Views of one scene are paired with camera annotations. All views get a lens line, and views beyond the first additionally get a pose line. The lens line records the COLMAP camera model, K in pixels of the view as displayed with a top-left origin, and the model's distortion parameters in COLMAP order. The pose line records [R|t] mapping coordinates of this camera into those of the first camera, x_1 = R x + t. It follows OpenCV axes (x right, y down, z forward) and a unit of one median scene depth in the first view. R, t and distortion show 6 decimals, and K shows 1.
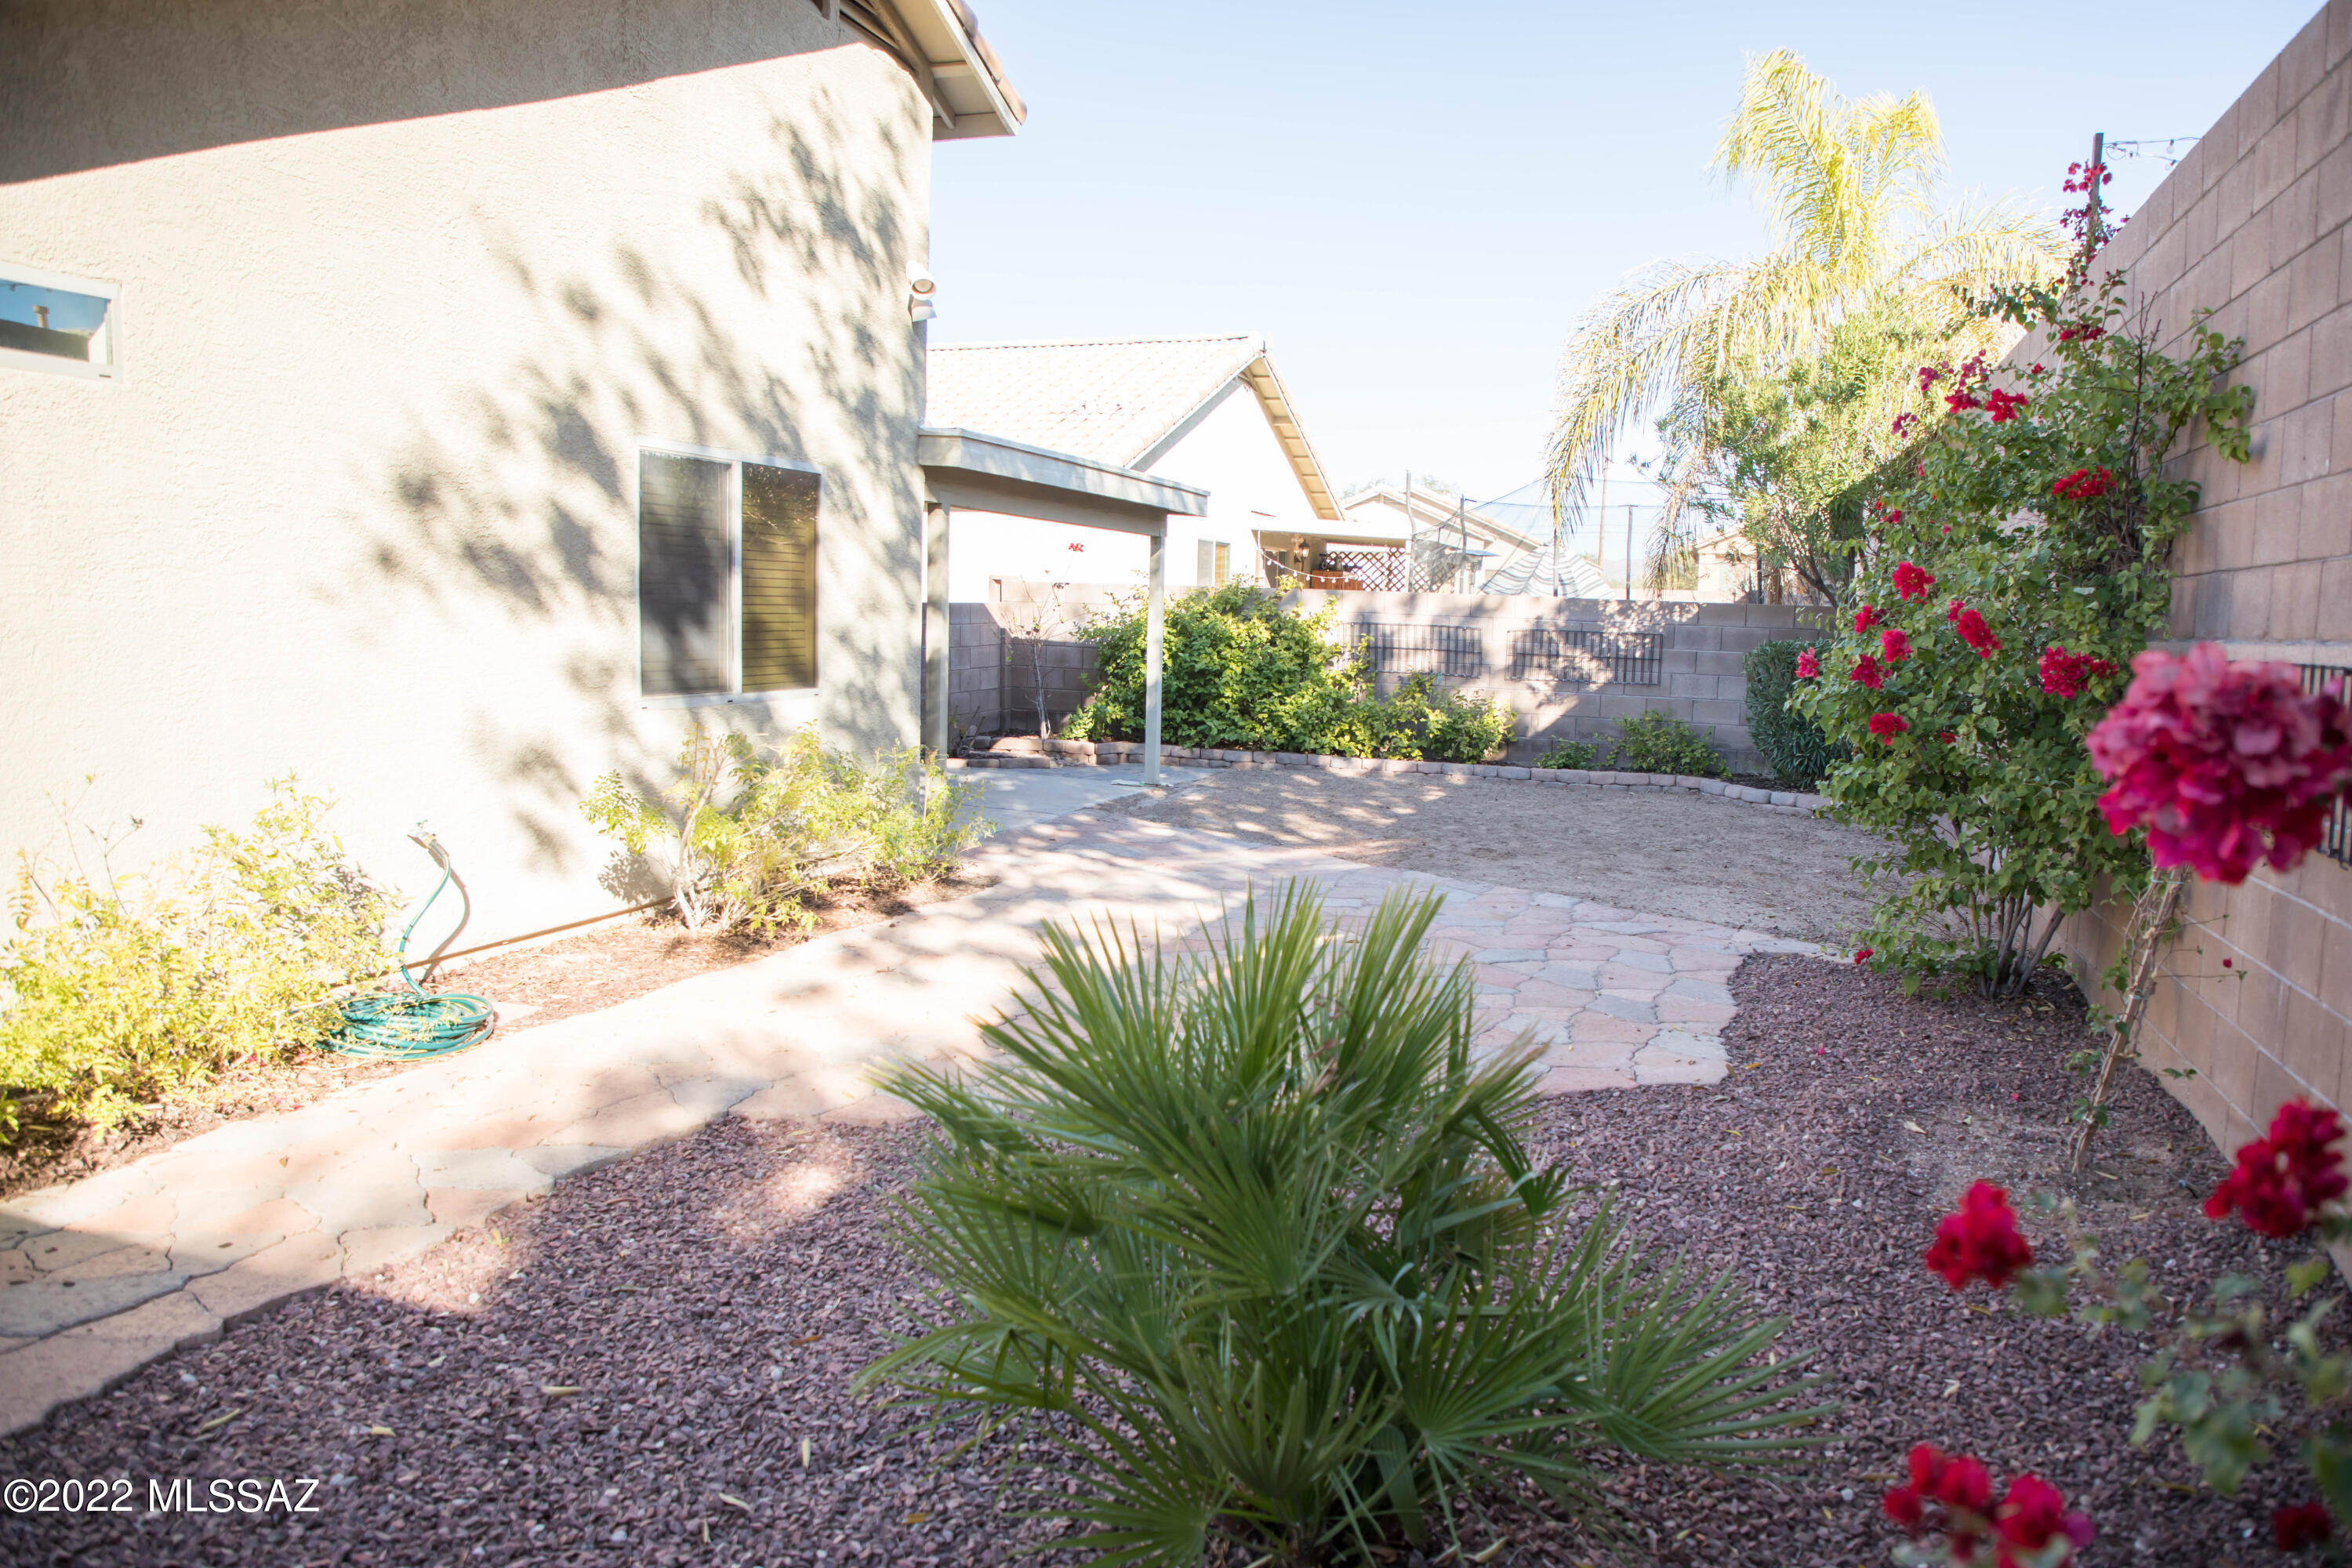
lens RADIAL K [[1592.1, 0, 1190.7], [0, 1592.1, 795.0], [0, 0, 1]] dist [-0.068338, 0.039769]
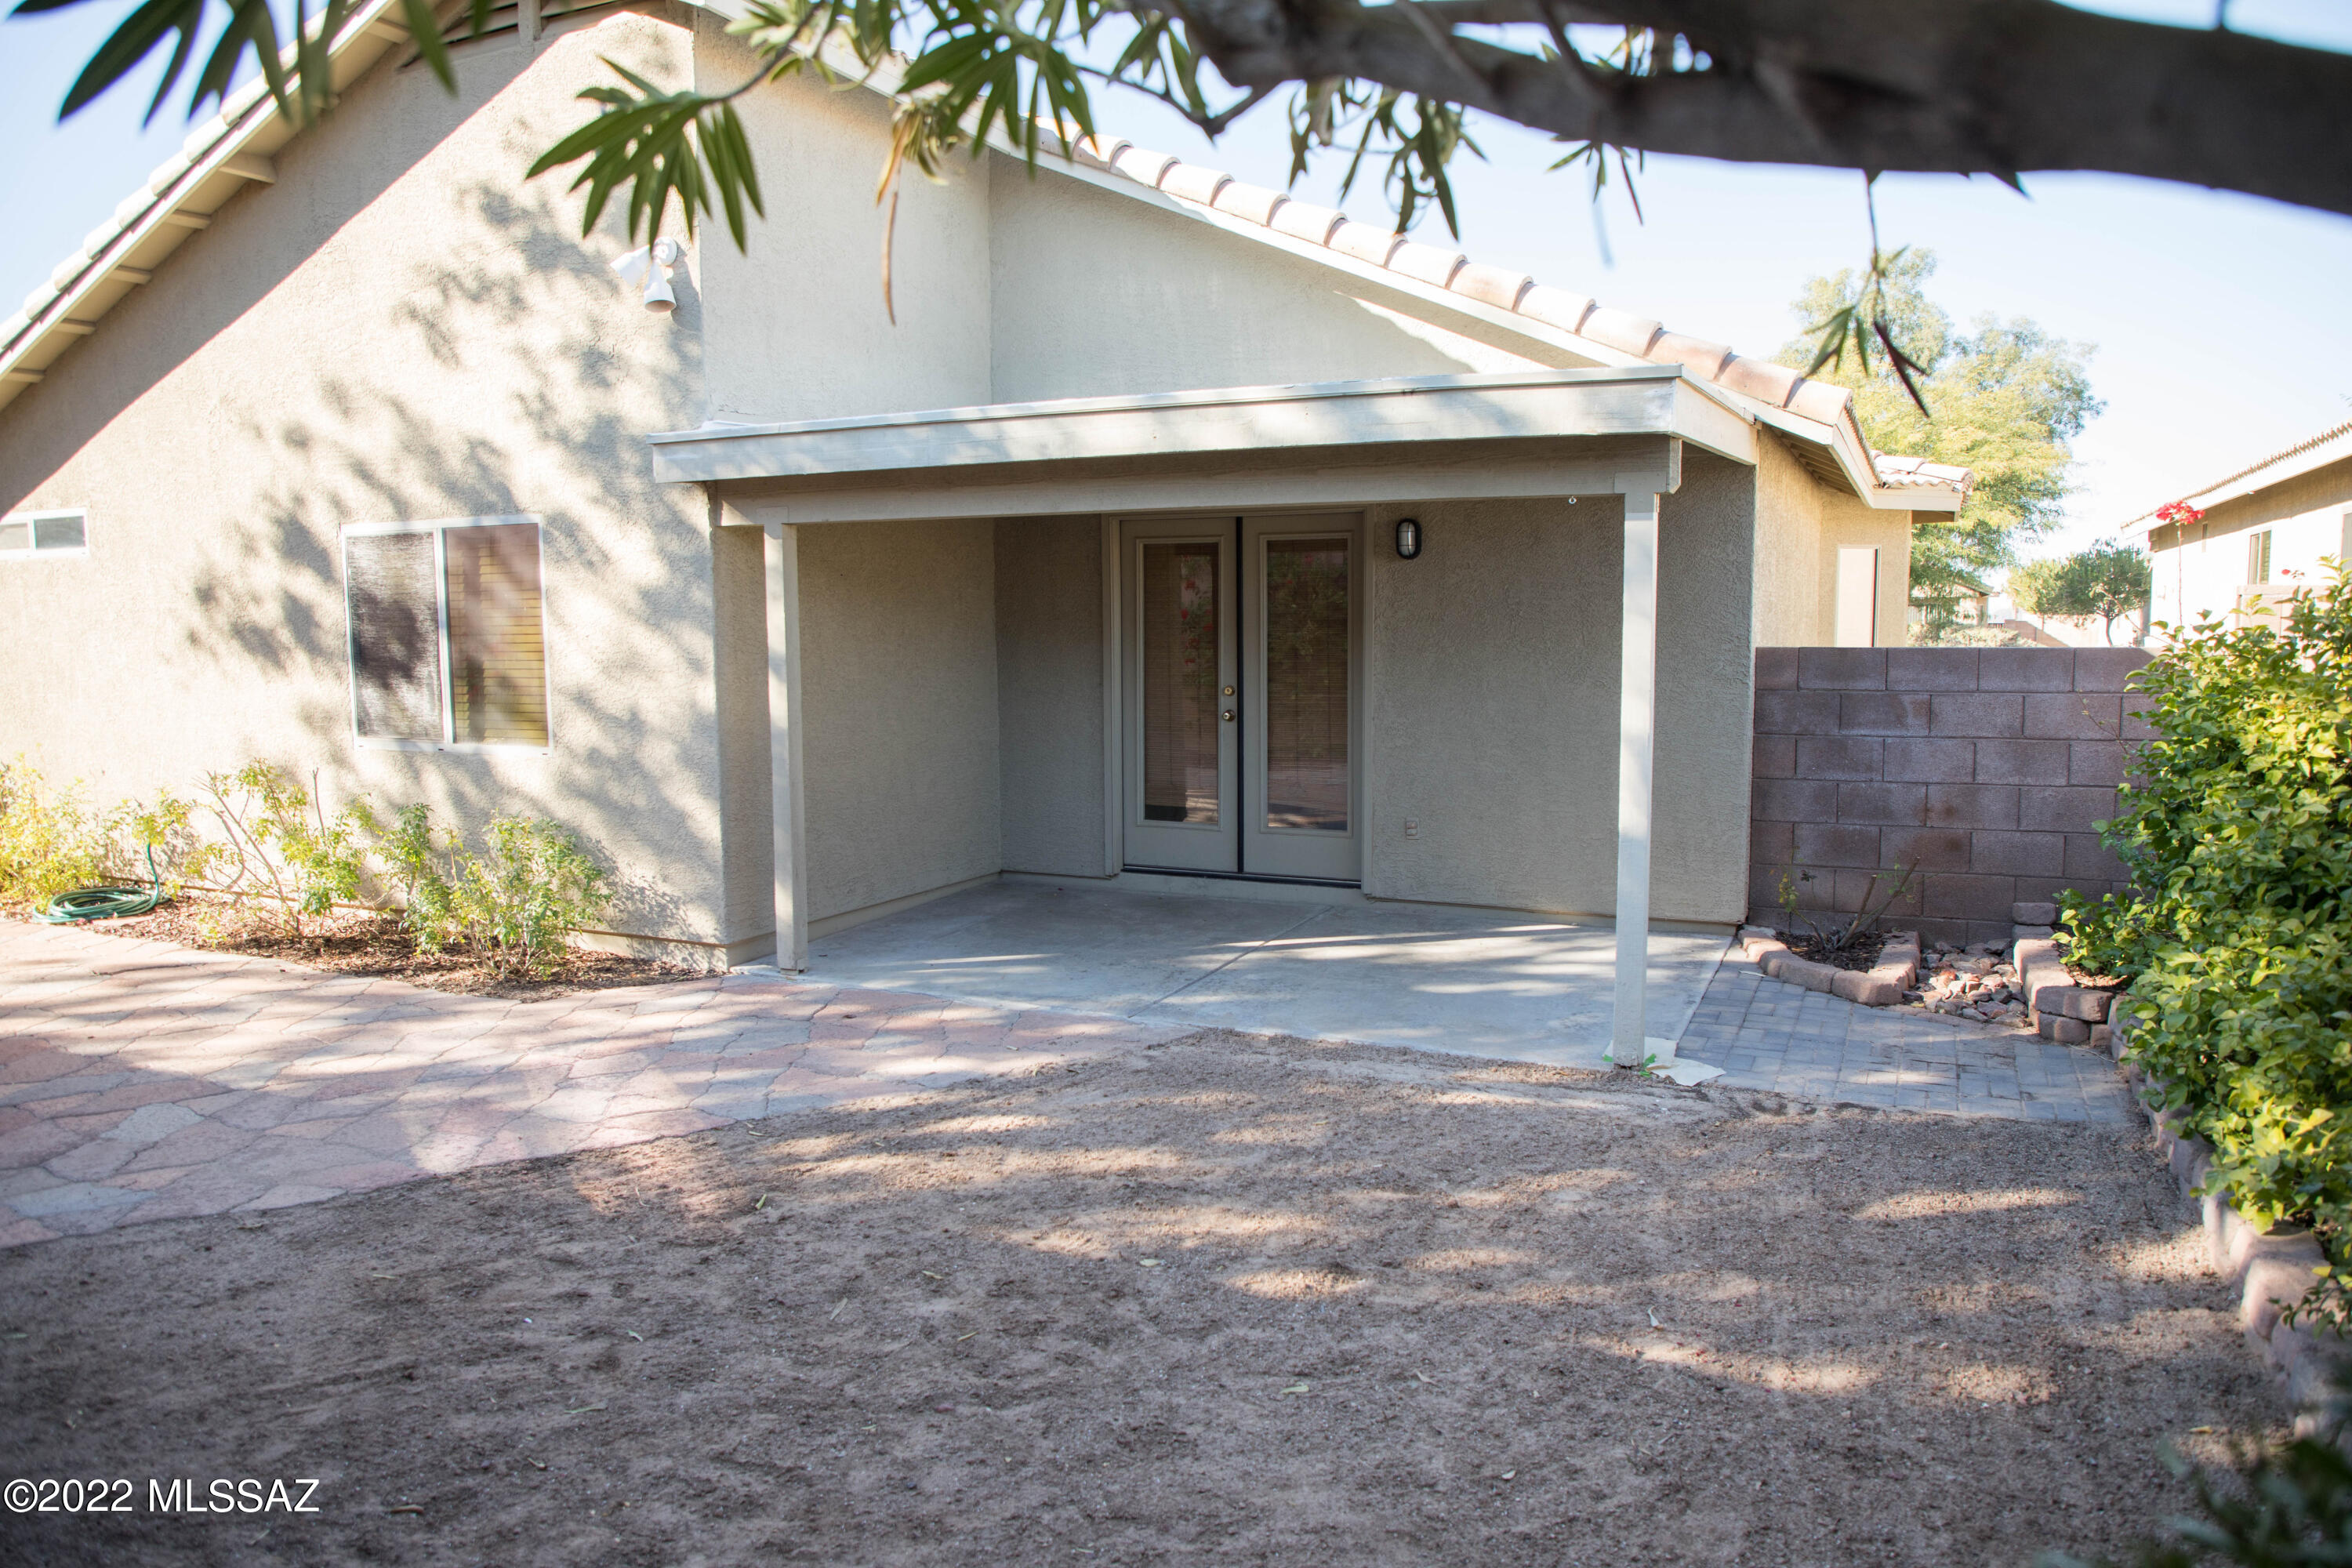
lens RADIAL K [[1592.1, 0, 1190.7], [0, 1592.1, 795.0], [0, 0, 1]] dist [-0.068338, 0.039769]
pose [[-0.102667, 0.079301, -0.991550, 0.628258], [-0.114623, 0.989234, 0.090984, -0.161440], [0.988090, 0.122995, -0.092472, 1.391710]]
